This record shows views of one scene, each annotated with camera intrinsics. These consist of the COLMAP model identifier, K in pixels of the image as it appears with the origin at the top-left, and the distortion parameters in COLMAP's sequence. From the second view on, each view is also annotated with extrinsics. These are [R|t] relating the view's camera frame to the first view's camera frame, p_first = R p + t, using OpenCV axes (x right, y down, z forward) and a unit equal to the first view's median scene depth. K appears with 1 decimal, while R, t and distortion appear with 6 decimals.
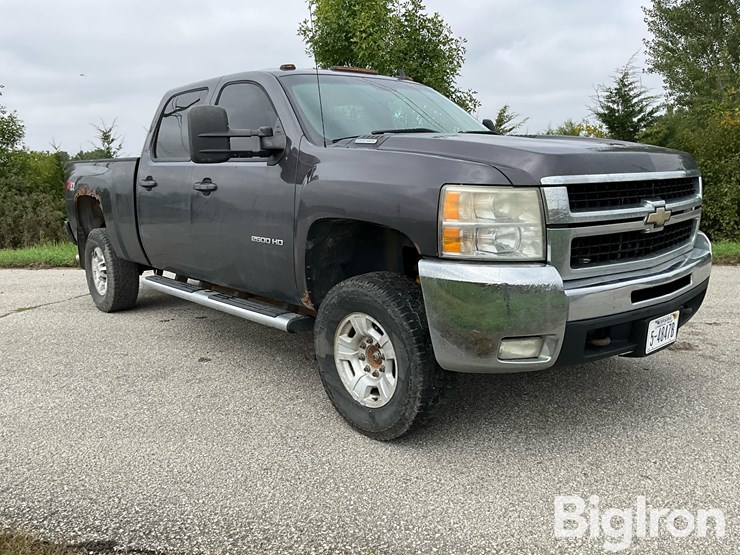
lens RADIAL K [[599.0, 0, 368.0], [0, 599.0, 276.9], [0, 0, 1]] dist [0.044426, -0.052168]
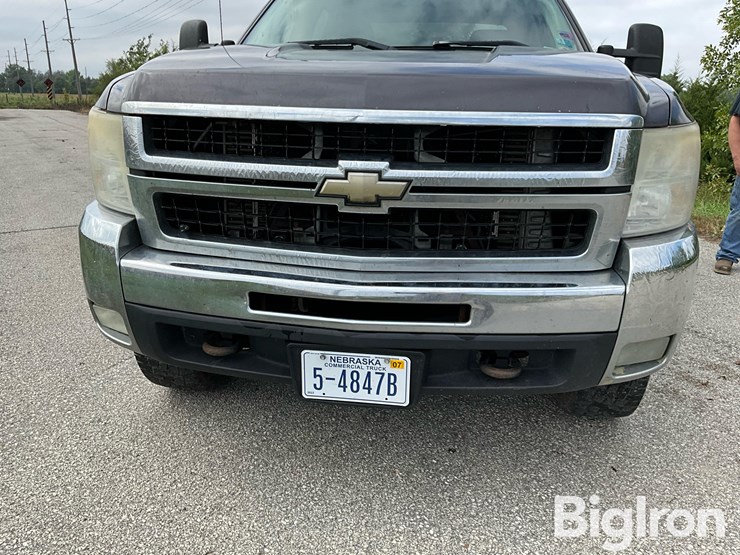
lens RADIAL K [[615.2, 0, 367.3], [0, 615.2, 276.3], [0, 0, 1]] dist [0.106218, -0.183674]
pose [[0.669421, 0.250330, -0.699436, 0.744101], [-0.166248, 0.968117, 0.187377, -0.104796], [0.724042, -0.009154, 0.689695, 0.475699]]
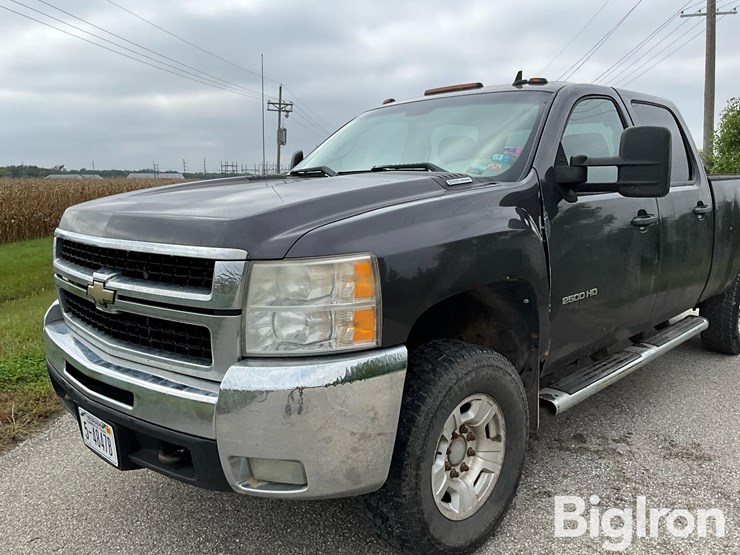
lens RADIAL K [[608.8, 0, 370.4], [0, 608.8, 276.6], [0, 0, 1]] dist [0.090520, -0.177793]
pose [[0.092893, 0.177569, -0.979714, 1.053163], [-0.163928, 0.973269, 0.160858, -0.249885], [0.982089, 0.145660, 0.119518, 1.006483]]
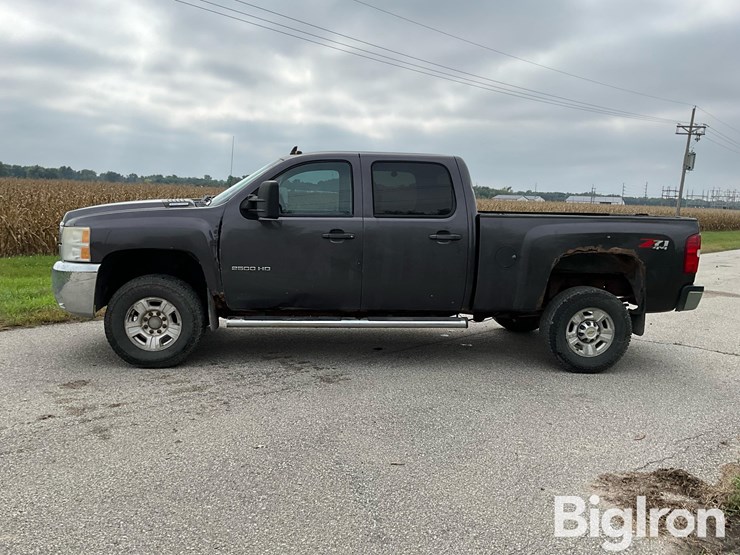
lens RADIAL K [[608.8, 0, 370.4], [0, 608.8, 276.6], [0, 0, 1]] dist [0.090520, -0.177793]
pose [[-0.554165, 0.111455, -0.824911, 1.398609], [-0.162880, 0.957320, 0.238766, -0.541922], [0.816316, 0.266678, -0.512359, 2.444672]]
